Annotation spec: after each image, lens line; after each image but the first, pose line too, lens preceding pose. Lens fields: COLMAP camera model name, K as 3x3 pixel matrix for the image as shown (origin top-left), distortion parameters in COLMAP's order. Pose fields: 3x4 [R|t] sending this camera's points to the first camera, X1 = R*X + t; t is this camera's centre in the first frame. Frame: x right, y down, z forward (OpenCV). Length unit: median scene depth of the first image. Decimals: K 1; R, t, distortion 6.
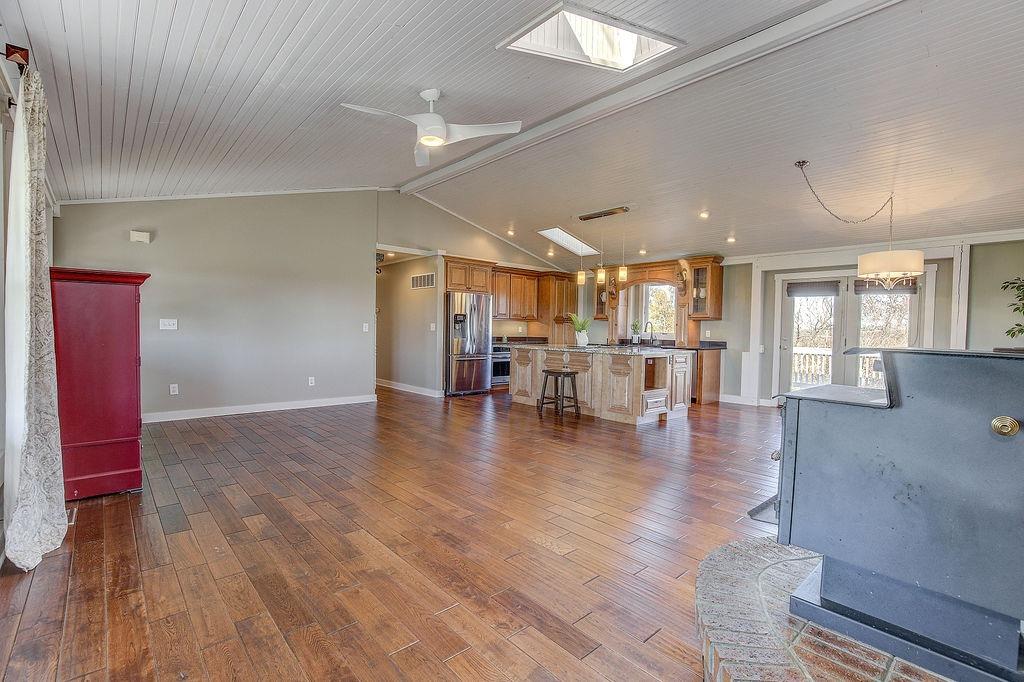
lens RADIAL K [[469.4, 0, 514.1], [0, 469.4, 342.4], [0, 0, 1]] dist [-0.025273, 0.005727]
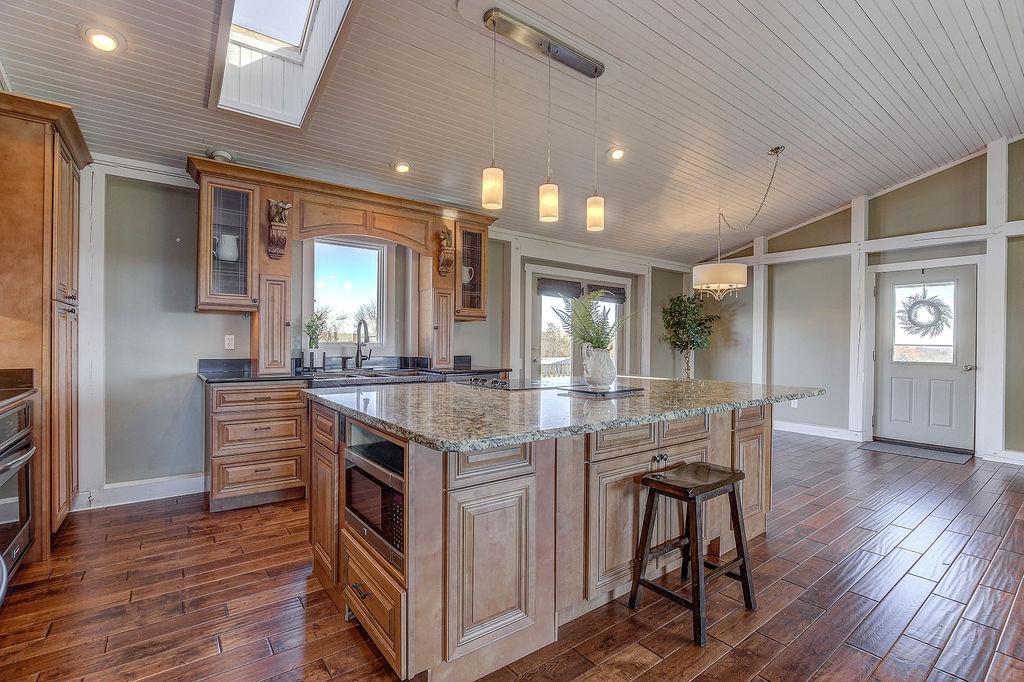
lens RADIAL K [[469.4, 0, 514.1], [0, 469.4, 342.4], [0, 0, 1]] dist [-0.025273, 0.005727]
pose [[0.078997, -0.019399, 0.996686, -0.185669], [0.020181, 0.999637, 0.017856, -0.029697], [-0.996671, 0.018704, 0.079360, 0.895200]]
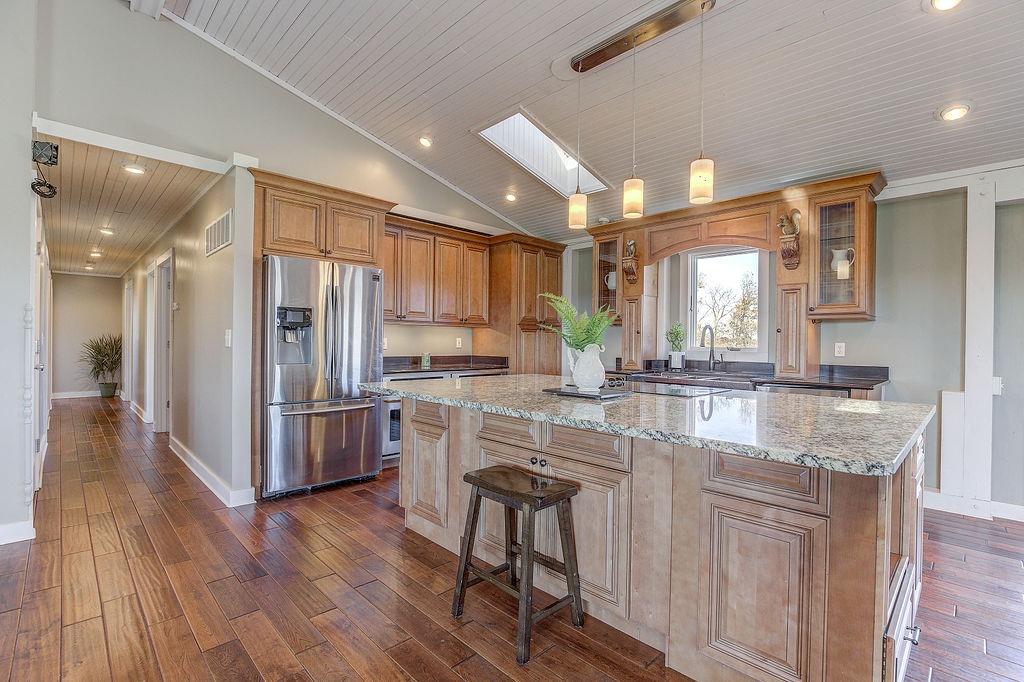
lens RADIAL K [[469.4, 0, 514.1], [0, 469.4, 342.4], [0, 0, 1]] dist [-0.025273, 0.005727]
pose [[0.998778, -0.005295, 0.049136, 0.064691], [0.006599, 0.999629, -0.026423, -0.016159], [-0.048978, 0.026715, 0.998443, 0.568431]]
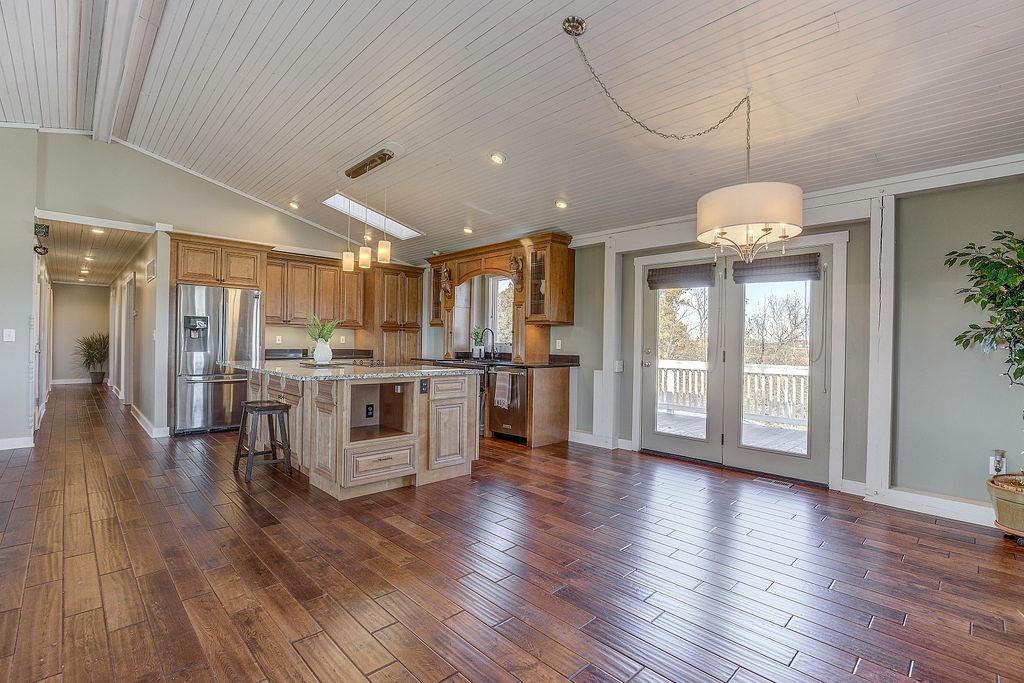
lens RADIAL K [[469.4, 0, 514.1], [0, 469.4, 342.9], [0, 0, 1]] dist [-0.025273, 0.005727]
pose [[0.999071, -0.001028, 0.043079, 0.328255], [0.002167, 0.999649, -0.026414, -0.002177], [-0.043036, 0.026483, 0.998722, 0.296384]]
